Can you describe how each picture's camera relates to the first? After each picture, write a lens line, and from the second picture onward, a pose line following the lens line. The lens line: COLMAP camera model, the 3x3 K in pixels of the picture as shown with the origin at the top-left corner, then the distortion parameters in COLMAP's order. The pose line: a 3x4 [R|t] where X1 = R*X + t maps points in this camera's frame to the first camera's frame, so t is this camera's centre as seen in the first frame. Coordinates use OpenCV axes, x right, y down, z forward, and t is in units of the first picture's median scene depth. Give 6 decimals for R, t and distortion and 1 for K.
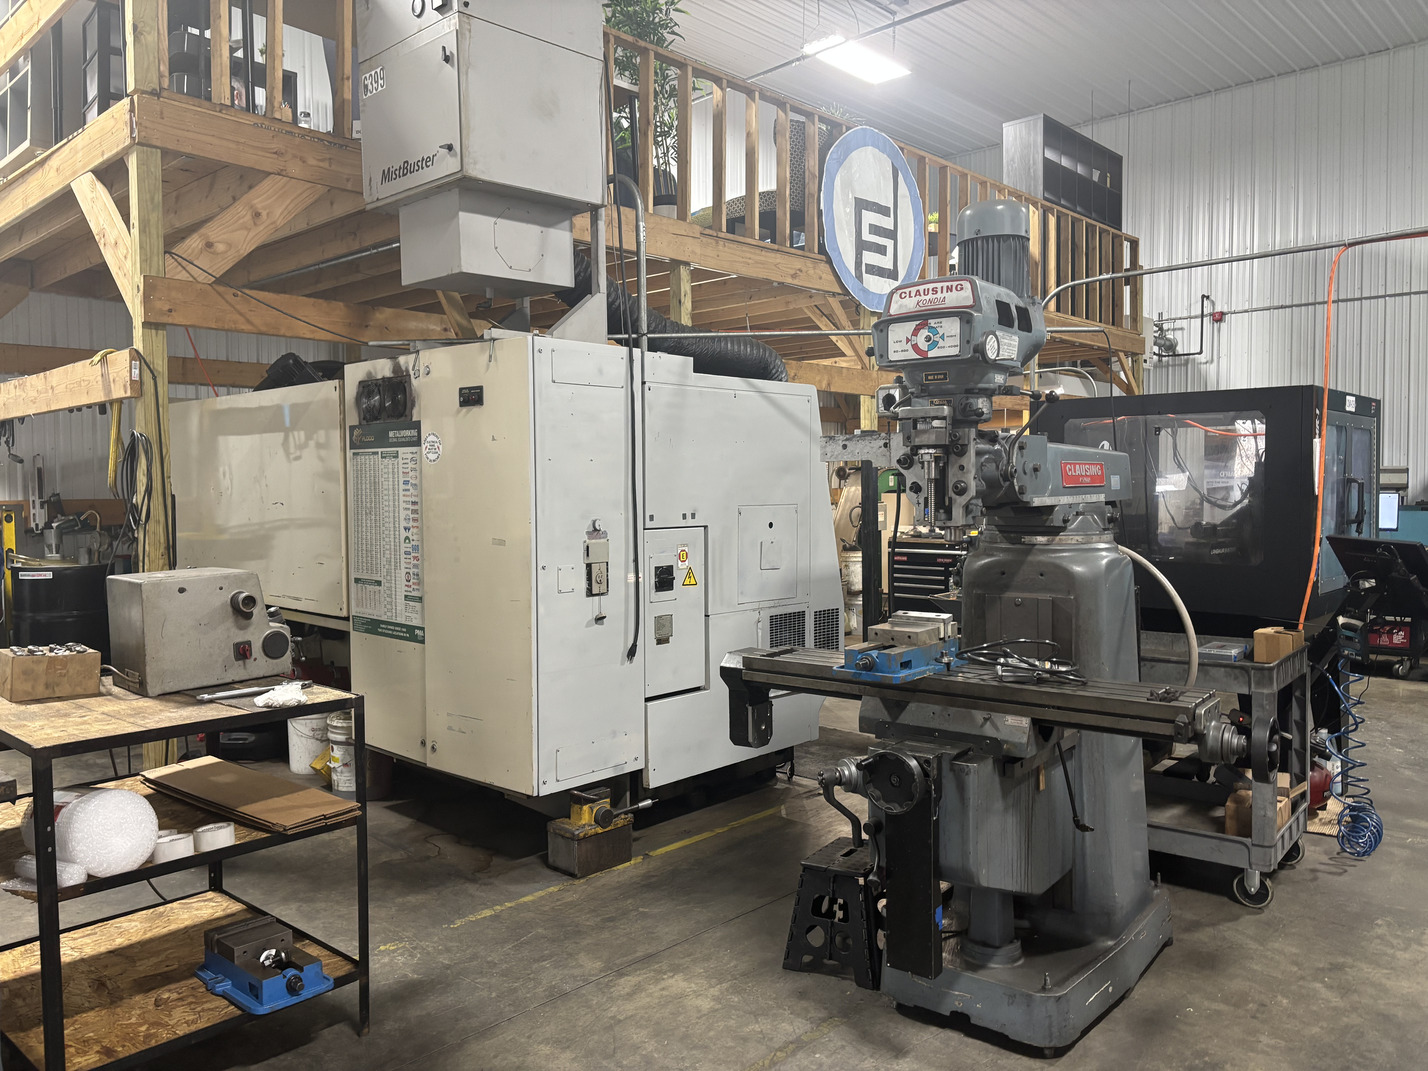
lens RADIAL K [[1084.9, 0, 703.0], [0, 1084.9, 521.7], [0, 0, 1]] dist [0.030822, -0.017308]
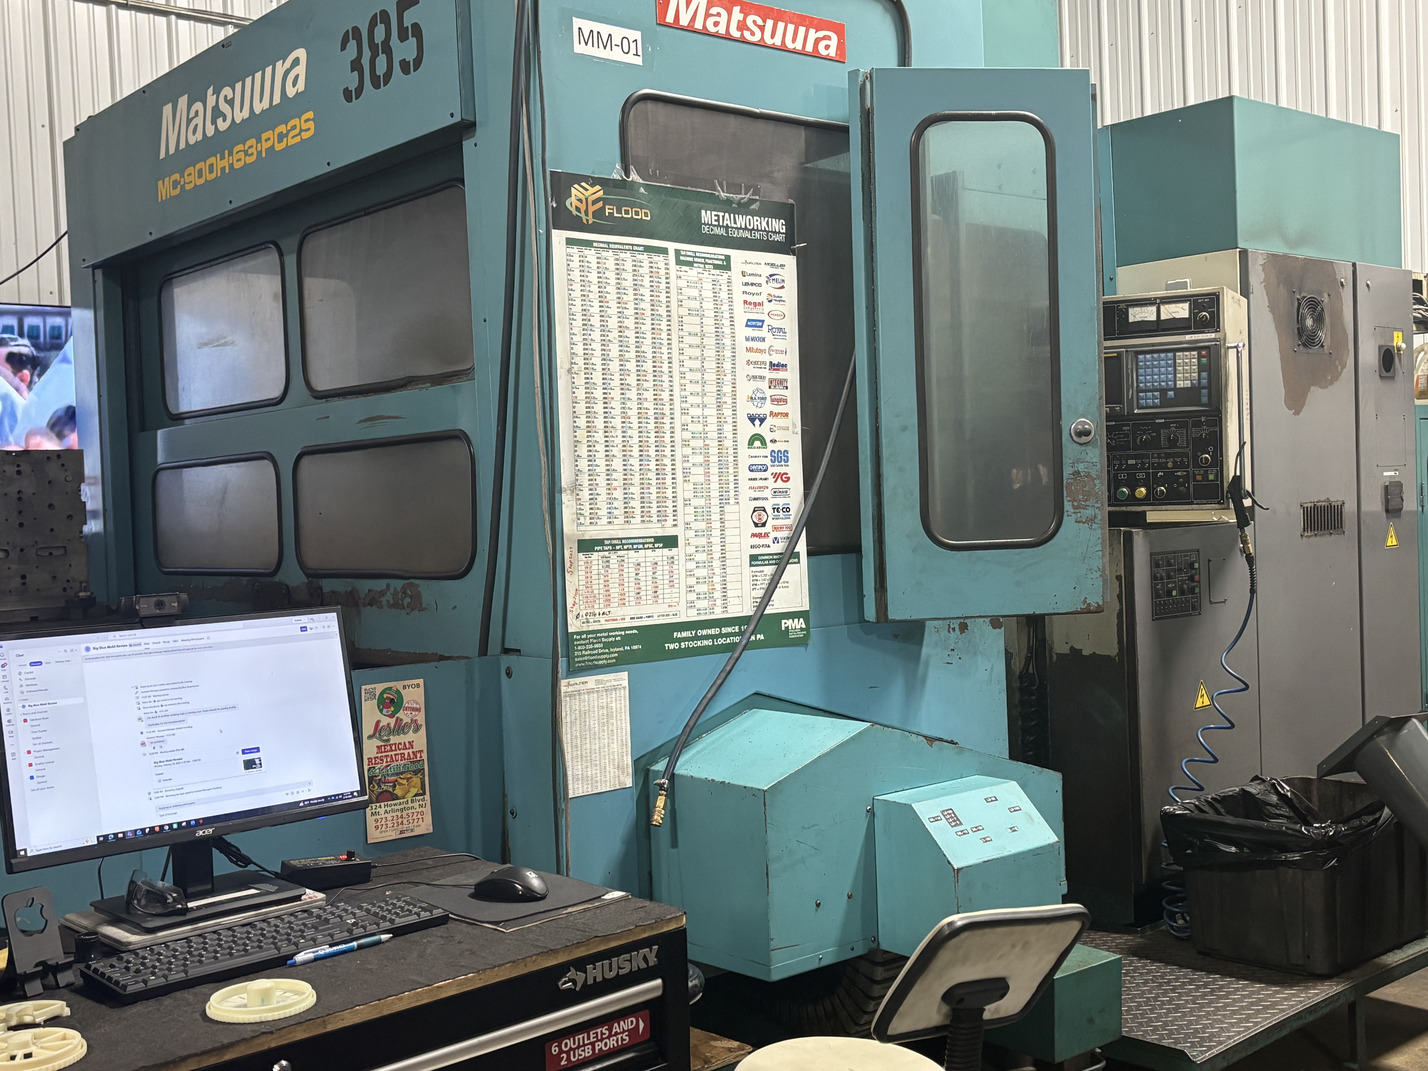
lens RADIAL K [[1585.8, 0, 726.1], [0, 1585.8, 549.3], [0, 0, 1]] dist [0.083291, 0.000000]
pose [[0.105096, -0.023436, 0.994186, -1.006878], [0.069458, 0.997454, 0.016170, 0.053912], [-0.992033, 0.067355, 0.106456, 0.961481]]
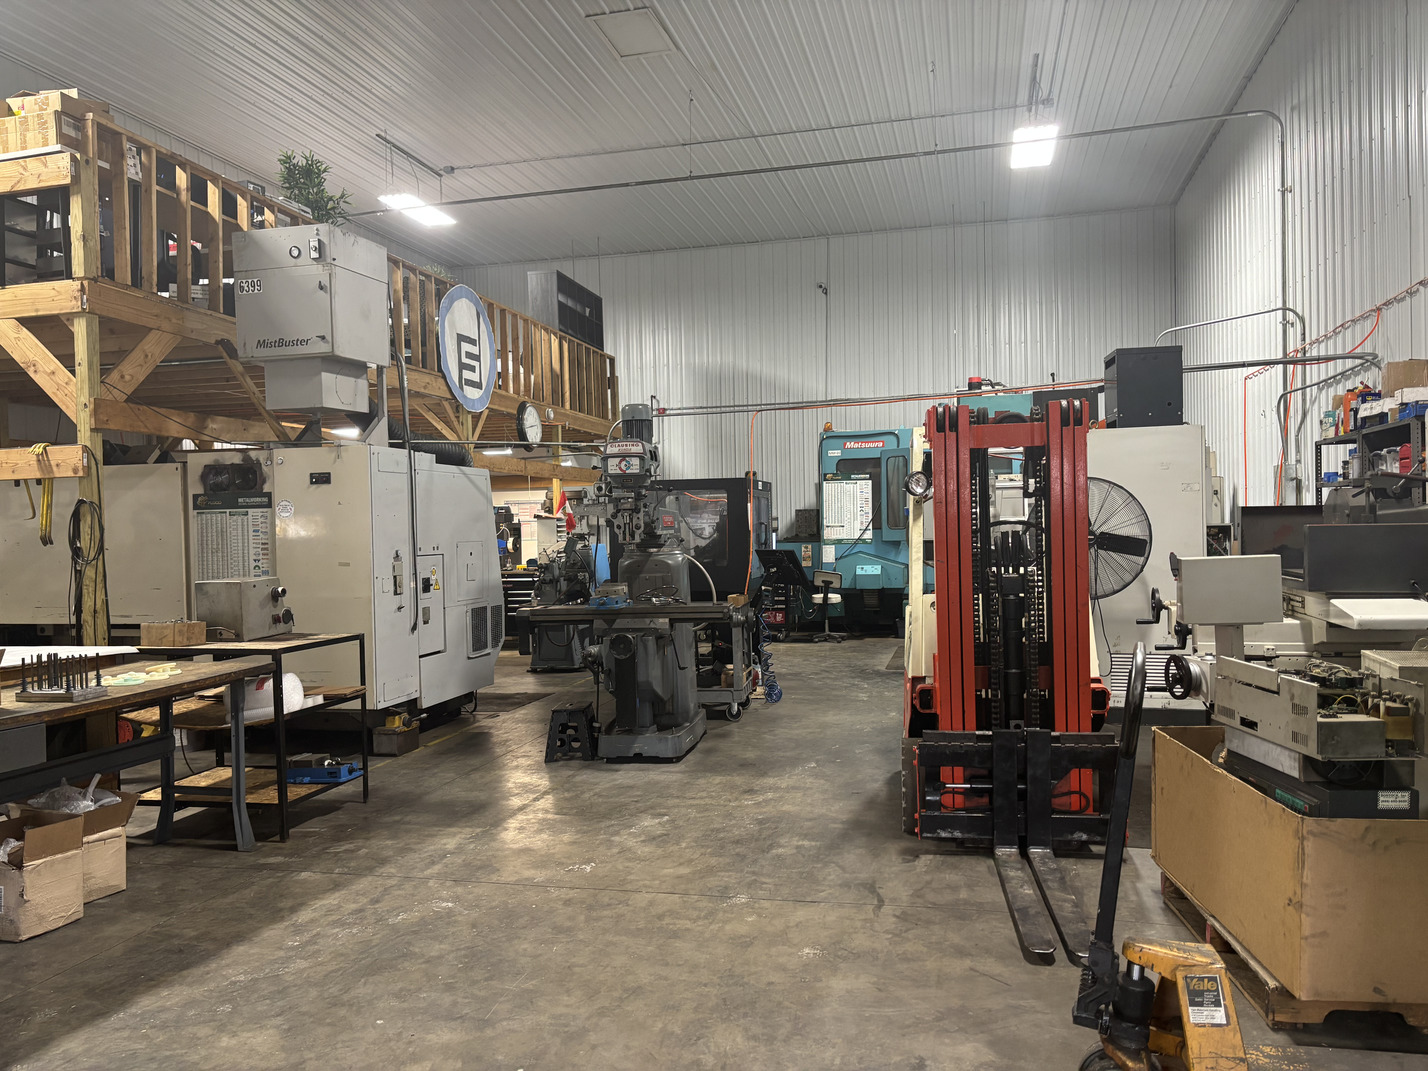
lens RADIAL K [[1084.9, 0, 716.4], [0, 1084.9, 534.9], [0, 0, 1]] dist [0.030822, -0.017308]
pose [[0.866988, -0.016295, 0.498062, -0.490372], [0.034251, 0.999050, -0.026934, 0.035310], [-0.497151, 0.040411, 0.866723, -0.709249]]
